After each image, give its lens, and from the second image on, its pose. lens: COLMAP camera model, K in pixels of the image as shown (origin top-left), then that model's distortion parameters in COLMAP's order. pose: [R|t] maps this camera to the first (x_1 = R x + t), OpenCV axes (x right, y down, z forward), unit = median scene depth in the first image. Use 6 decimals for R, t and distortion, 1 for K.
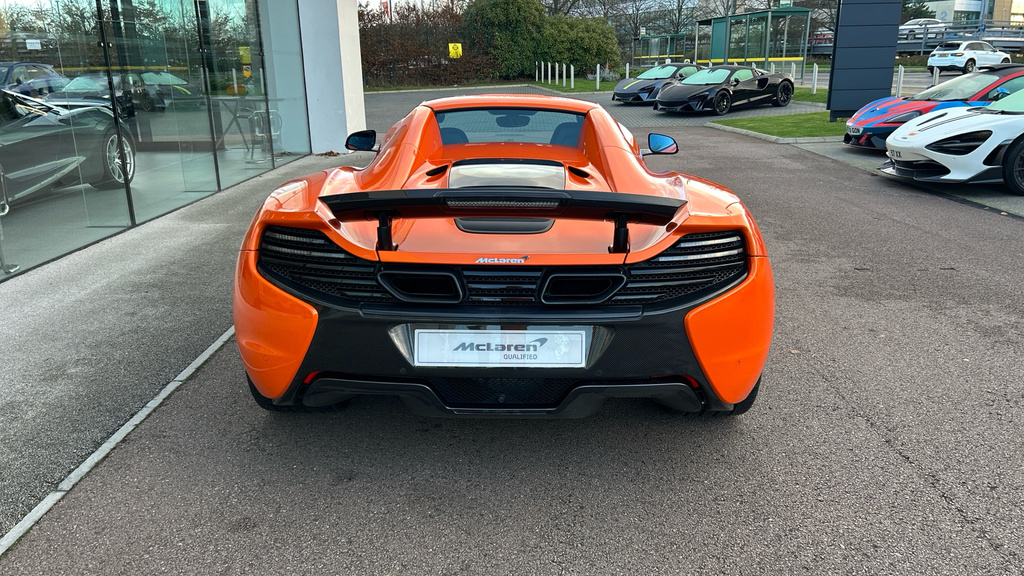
lens RADIAL K [[774.7, 0, 525.5], [0, 774.7, 282.5], [0, 0, 1]] dist [0.057520, -0.058535]
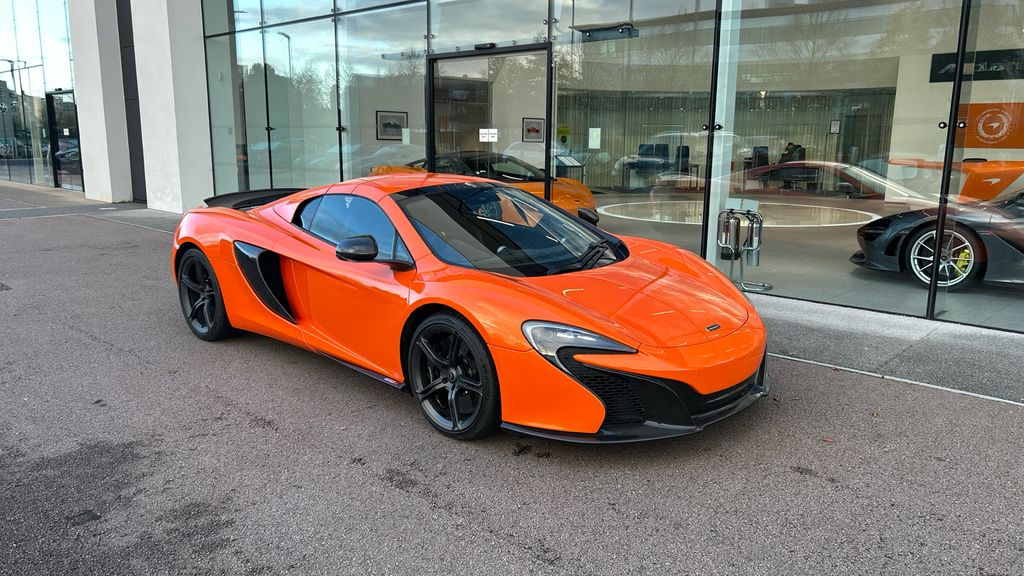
lens RADIAL K [[760.6, 0, 512.0], [0, 760.6, 285.5], [0, 0, 1]] dist [0.037433, -0.036211]
pose [[-0.694872, 0.143413, -0.704689, 1.295914], [-0.189083, 0.908999, 0.371441, -0.962936], [0.693831, 0.391348, -0.604521, 3.290041]]
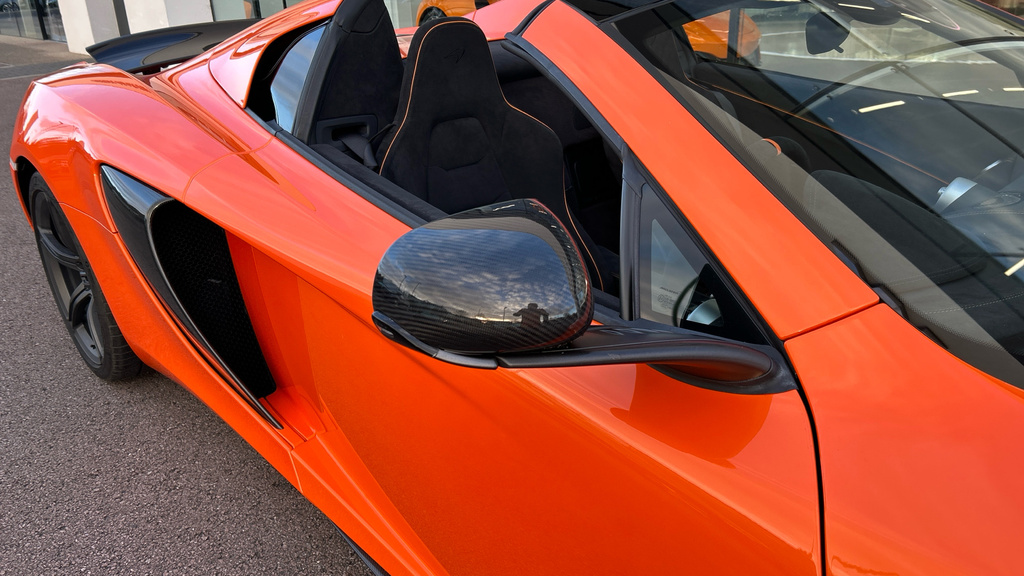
lens RADIAL K [[774.7, 0, 506.5], [0, 774.7, 289.1], [0, 0, 1]] dist [0.057520, -0.058535]
pose [[-0.742454, 0.286640, -0.605475, 0.544464], [-0.136457, 0.820171, 0.555607, -0.540041], [0.655852, 0.495134, -0.569825, 2.224765]]
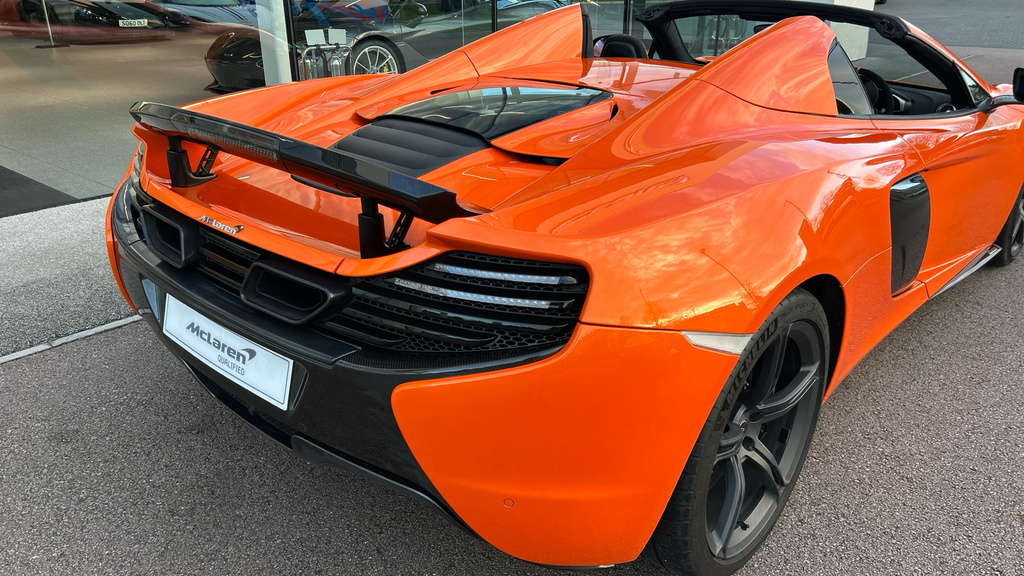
lens RADIAL K [[774.7, 0, 511.2], [0, 774.7, 294.1], [0, 0, 1]] dist [0.057520, -0.058535]
pose [[0.741465, 0.265470, -0.616243, 0.582193], [-0.183894, 0.963639, 0.193862, -0.145288], [0.645300, -0.030419, 0.763323, 0.605574]]
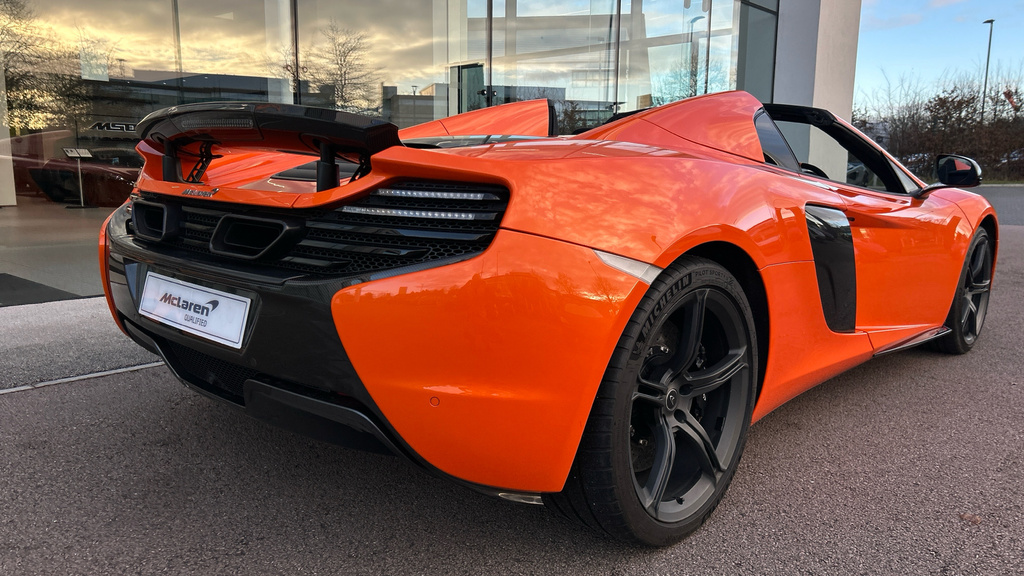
lens RADIAL K [[774.7, 0, 513.7], [0, 774.7, 291.4], [0, 0, 1]] dist [0.057520, -0.058535]
pose [[0.735514, 0.124371, -0.665997, 0.709576], [-0.199889, 0.979085, -0.037915, 0.033323], [0.647352, 0.161012, 0.744991, 0.605123]]
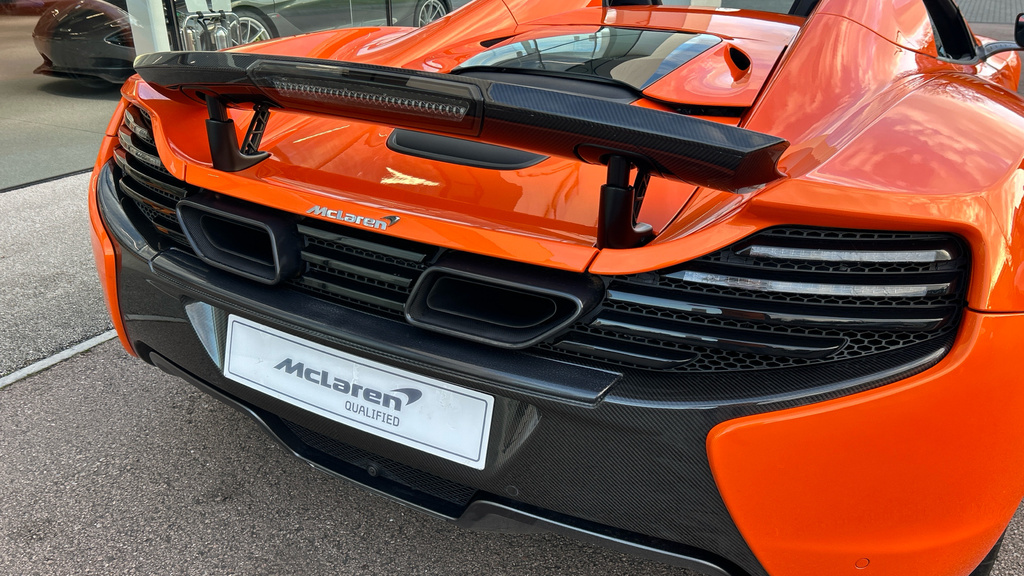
lens RADIAL K [[774.7, 0, 520.2], [0, 774.7, 287.4], [0, 0, 1]] dist [0.057520, -0.058535]
pose [[0.874141, 0.204154, -0.440680, 0.273012], [-0.141063, 0.974970, 0.171859, -0.080699], [0.464735, -0.088066, 0.881060, 0.589633]]
